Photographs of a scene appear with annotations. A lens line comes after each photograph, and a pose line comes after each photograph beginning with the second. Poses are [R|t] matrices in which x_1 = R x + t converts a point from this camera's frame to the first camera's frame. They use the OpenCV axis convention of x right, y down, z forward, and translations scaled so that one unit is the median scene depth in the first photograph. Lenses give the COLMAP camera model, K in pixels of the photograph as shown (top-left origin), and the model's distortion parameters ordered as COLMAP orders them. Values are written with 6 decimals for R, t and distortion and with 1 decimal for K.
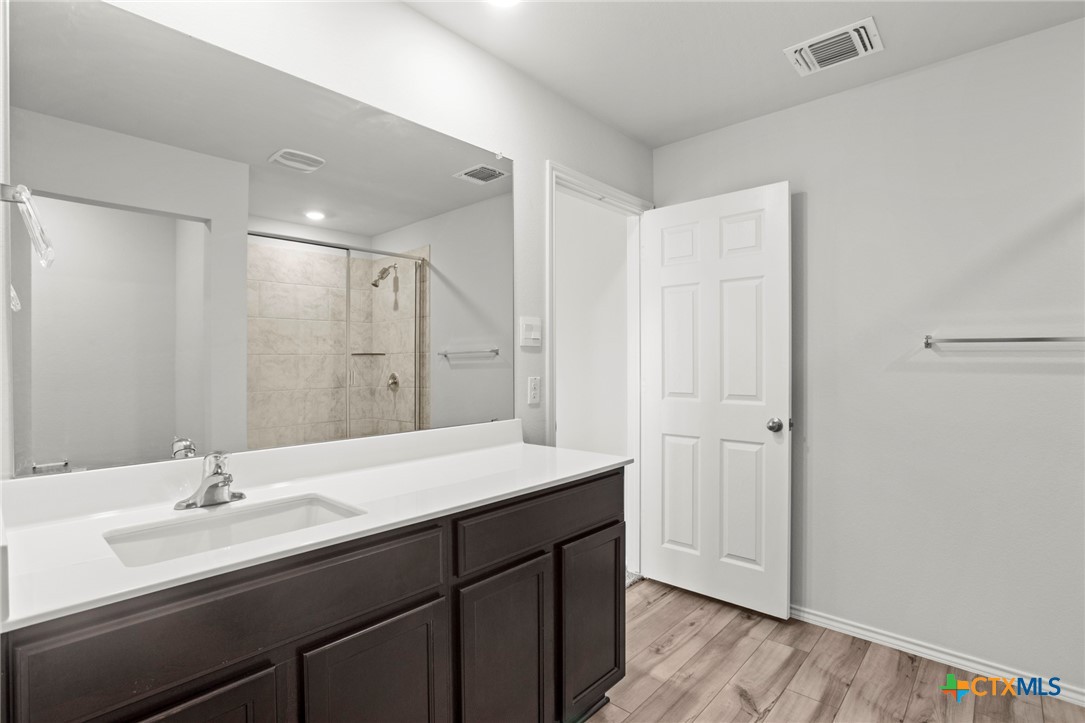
lens RADIAL K [[523.8, 0, 542.5], [0, 523.8, 360.7], [0, 0, 1]] dist [-0.023317, 0.008032]
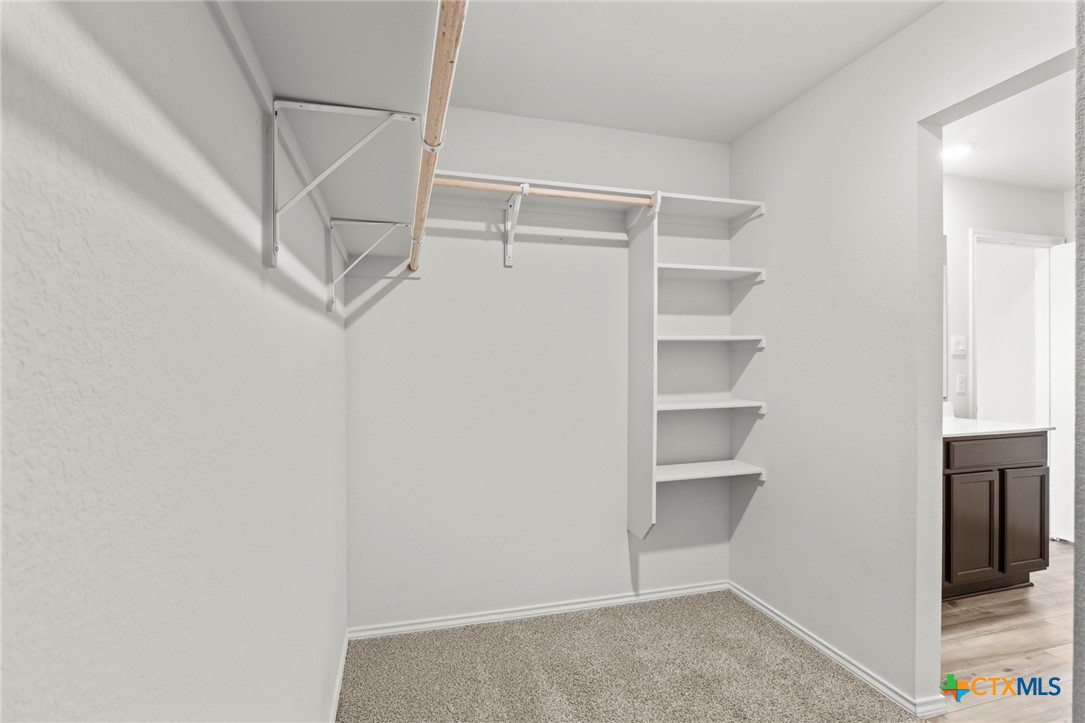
lens RADIAL K [[523.8, 0, 543.0], [0, 523.8, 362.8], [0, 0, 1]] dist [-0.023317, 0.008032]
pose [[0.850728, -0.001215, -0.525605, -0.255734], [0.001064, 0.999999, -0.000590, -0.004896], [0.525605, -0.000057, 0.850729, -0.897240]]
